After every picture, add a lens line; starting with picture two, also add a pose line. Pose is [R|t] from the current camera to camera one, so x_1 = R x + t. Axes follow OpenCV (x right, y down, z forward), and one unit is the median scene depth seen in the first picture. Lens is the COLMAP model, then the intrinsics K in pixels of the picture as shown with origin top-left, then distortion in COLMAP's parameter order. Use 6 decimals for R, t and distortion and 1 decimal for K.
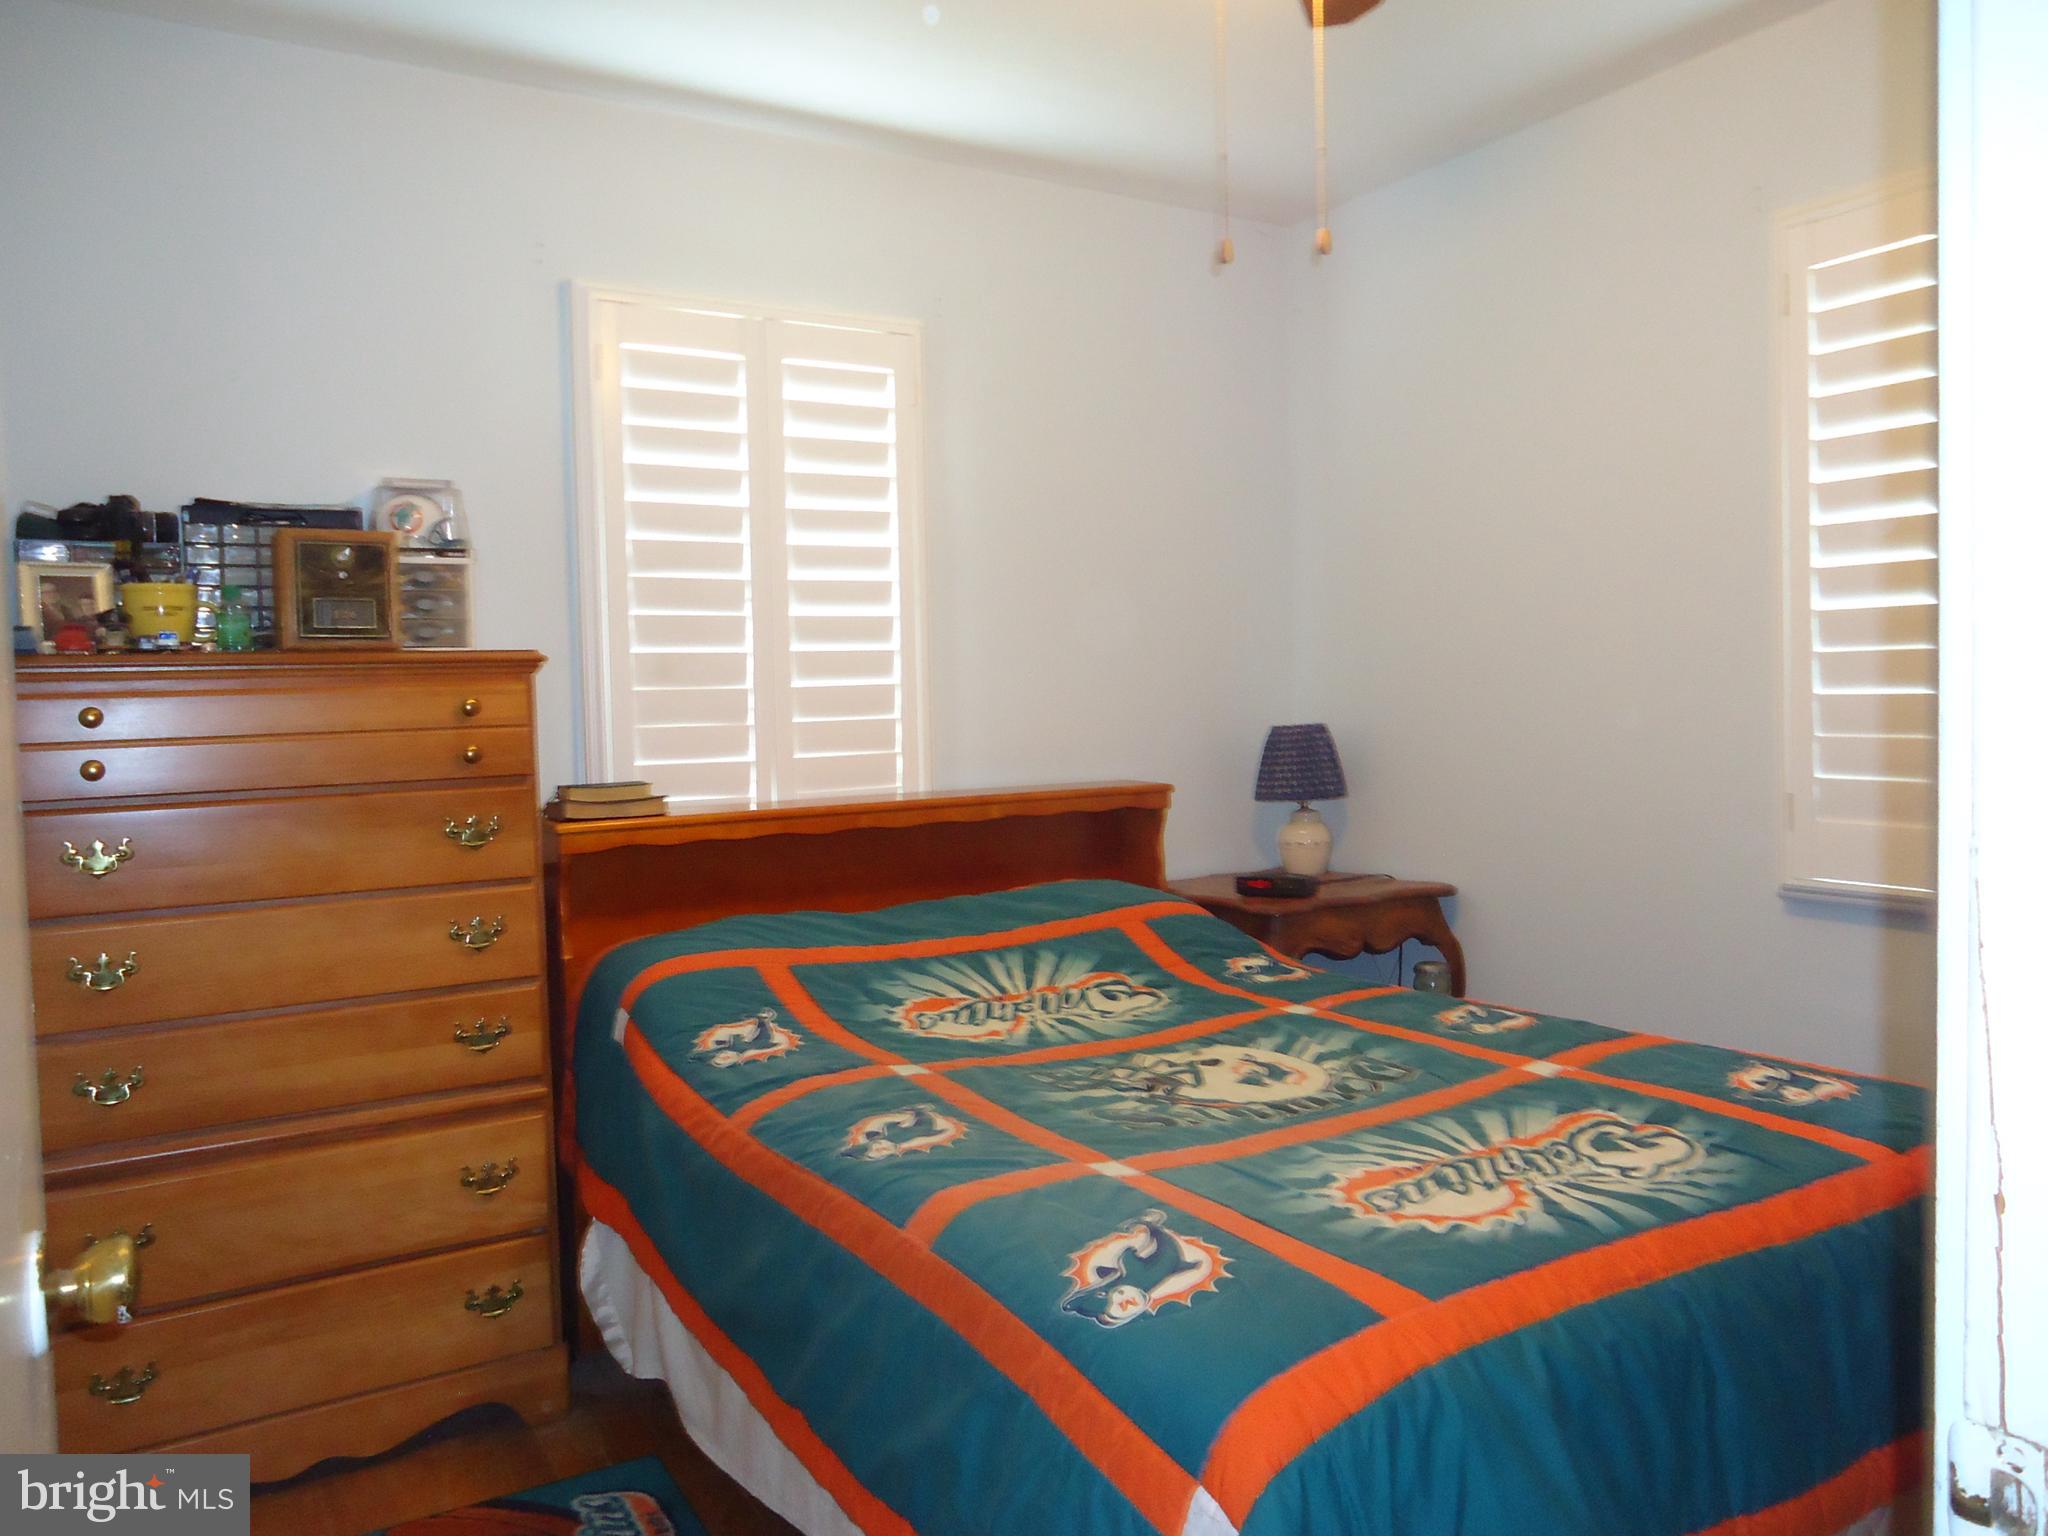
lens RADIAL K [[1501.3, 0, 1025.3], [0, 1501.3, 764.2], [0, 0, 1]] dist [-0.012454, 0.004796]
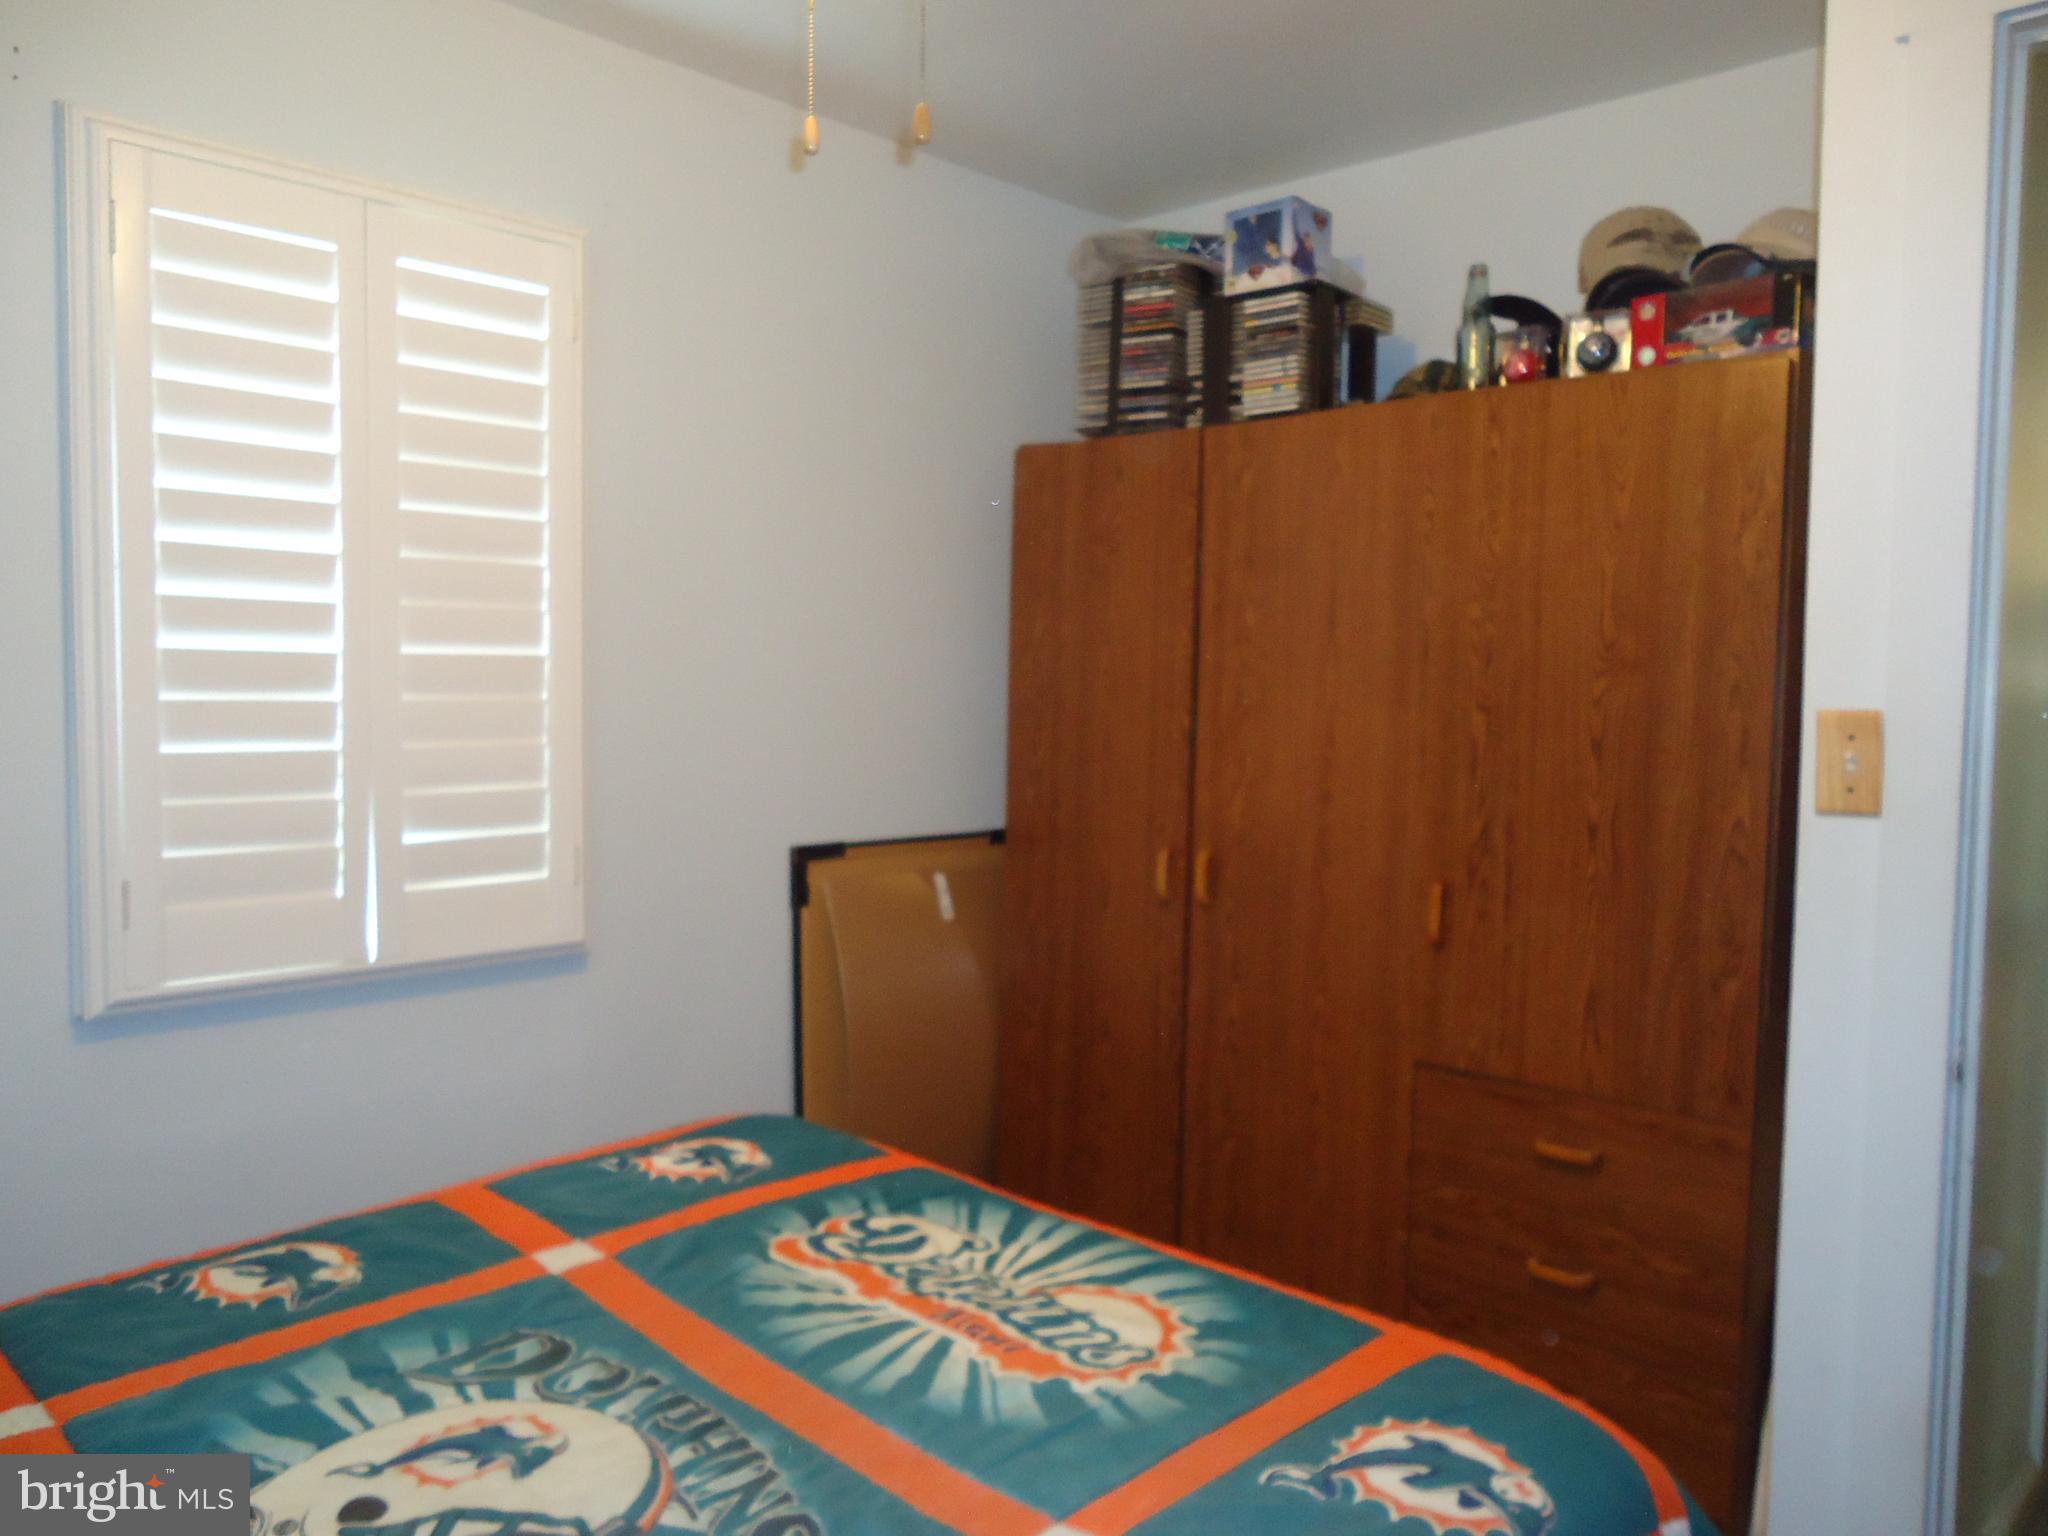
lens RADIAL K [[1501.3, 0, 1024.0], [0, 1501.3, 766.9], [0, 0, 1]] dist [-0.012454, 0.004796]
pose [[-0.251806, -0.039529, 0.966970, -0.567033], [0.040812, 0.997843, 0.051418, -0.097886], [-0.966917, 0.052411, -0.249649, 1.216937]]
